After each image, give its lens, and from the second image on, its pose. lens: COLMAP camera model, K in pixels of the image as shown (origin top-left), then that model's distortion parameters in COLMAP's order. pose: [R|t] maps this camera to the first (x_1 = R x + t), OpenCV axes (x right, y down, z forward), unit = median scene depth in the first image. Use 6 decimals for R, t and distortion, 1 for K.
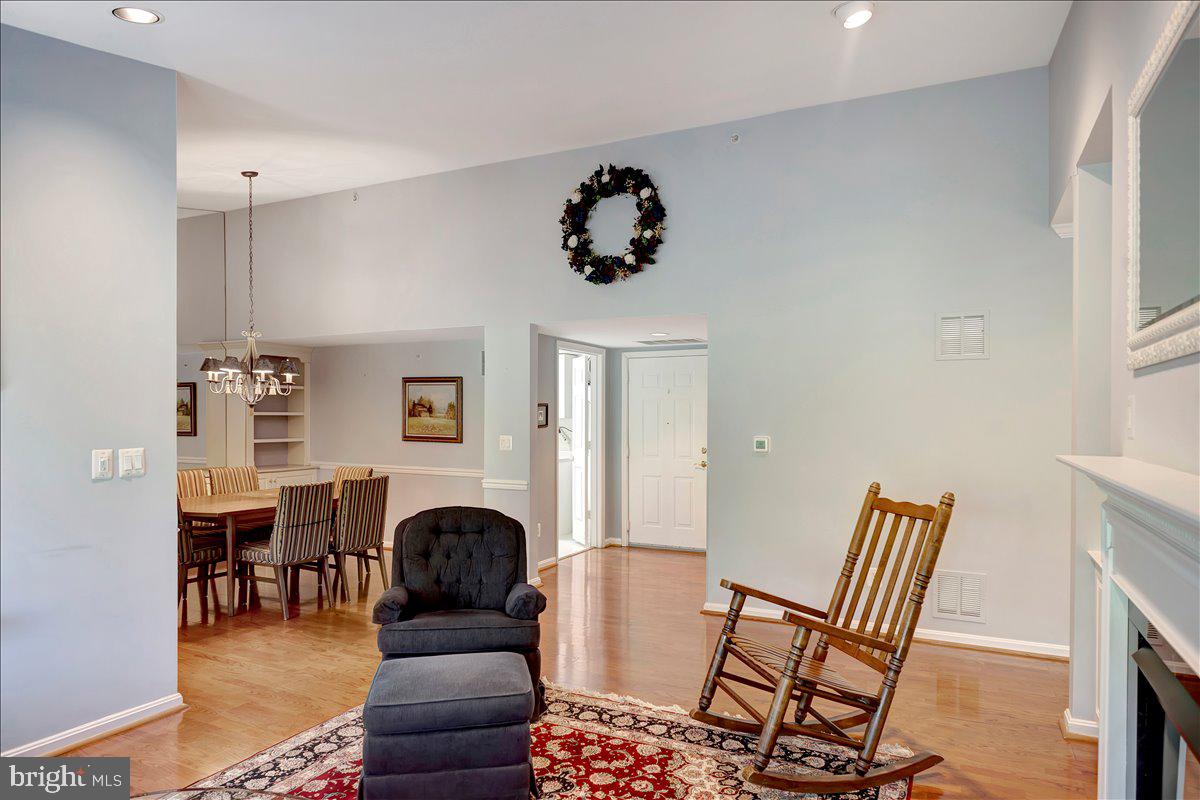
lens RADIAL K [[763.4, 0, 593.9], [0, 763.4, 410.9], [0, 0, 1]] dist [-0.008110, -0.002582]
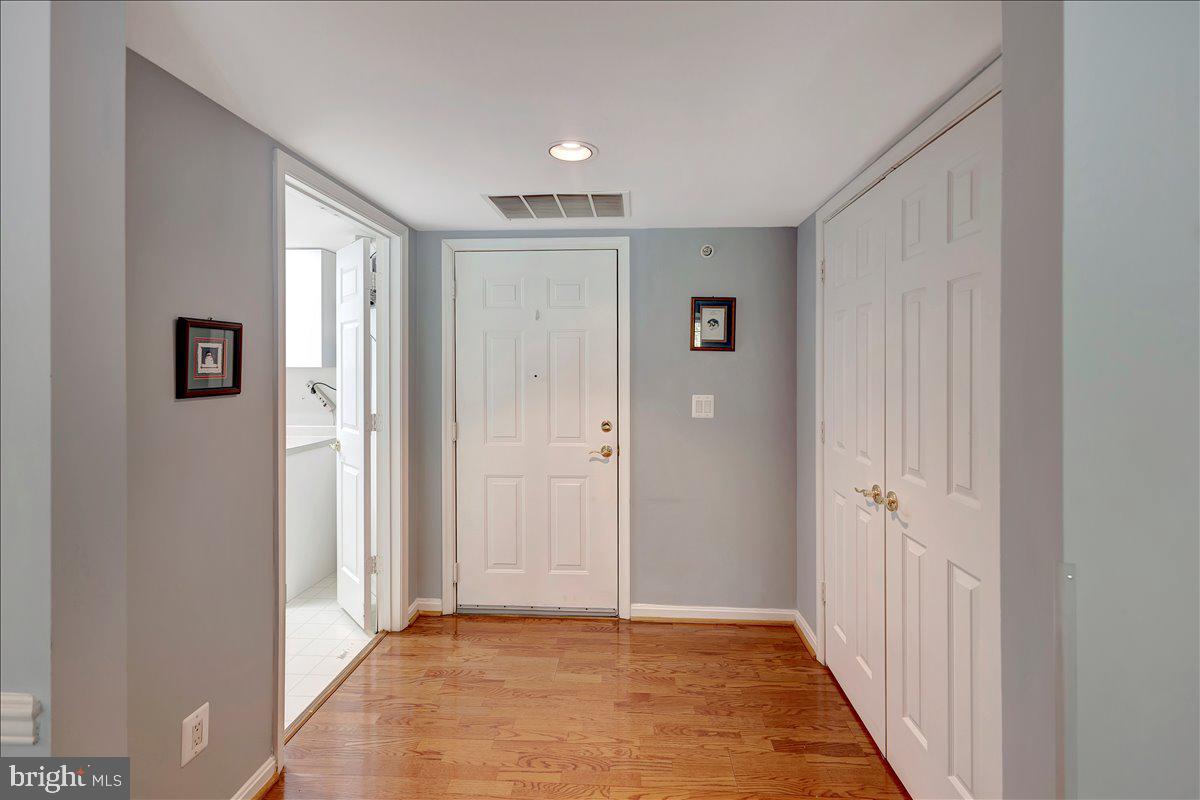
lens RADIAL K [[563.7, 0, 611.3], [0, 563.7, 356.2], [0, 0, 1]] dist [0.003586, 0.000528]
pose [[0.919542, -0.003508, 0.392976, -0.008202], [0.002041, 0.999989, 0.004151, 0.001042], [-0.392986, -0.003015, 0.919539, 0.606009]]
